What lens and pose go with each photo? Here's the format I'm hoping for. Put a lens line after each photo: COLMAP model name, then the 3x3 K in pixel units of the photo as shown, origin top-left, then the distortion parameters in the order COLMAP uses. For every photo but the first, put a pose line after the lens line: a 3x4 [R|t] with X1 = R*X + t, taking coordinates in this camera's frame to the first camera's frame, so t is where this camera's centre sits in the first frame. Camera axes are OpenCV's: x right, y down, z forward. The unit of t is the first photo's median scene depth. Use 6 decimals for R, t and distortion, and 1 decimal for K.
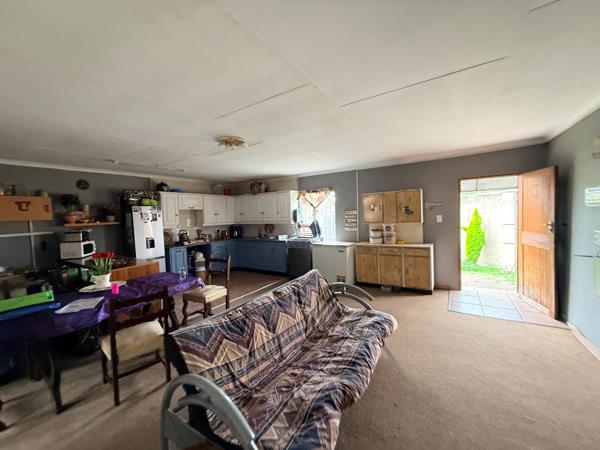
lens RADIAL K [[238.1, 0, 300.0], [0, 238.1, 225.0], [0, 0, 1]] dist [-0.000653, 0.000073]
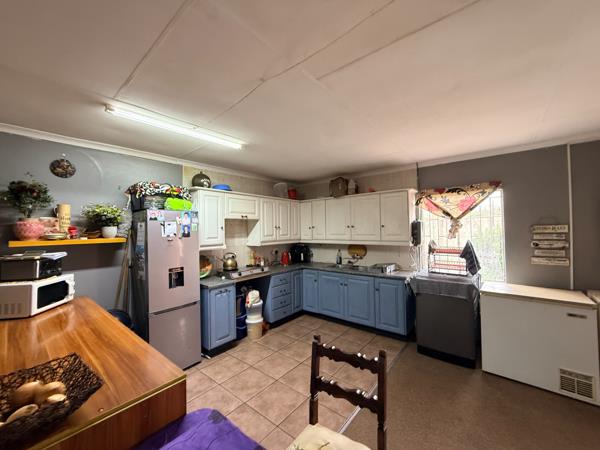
lens RADIAL K [[238.1, 0, 300.0], [0, 238.1, 225.0], [0, 0, 1]] dist [-0.000653, 0.000073]
pose [[0.993432, 0.017851, -0.113025, -0.320829], [-0.024519, 0.998023, -0.057877, -0.022587], [0.111768, 0.060268, 0.991905, 0.541626]]
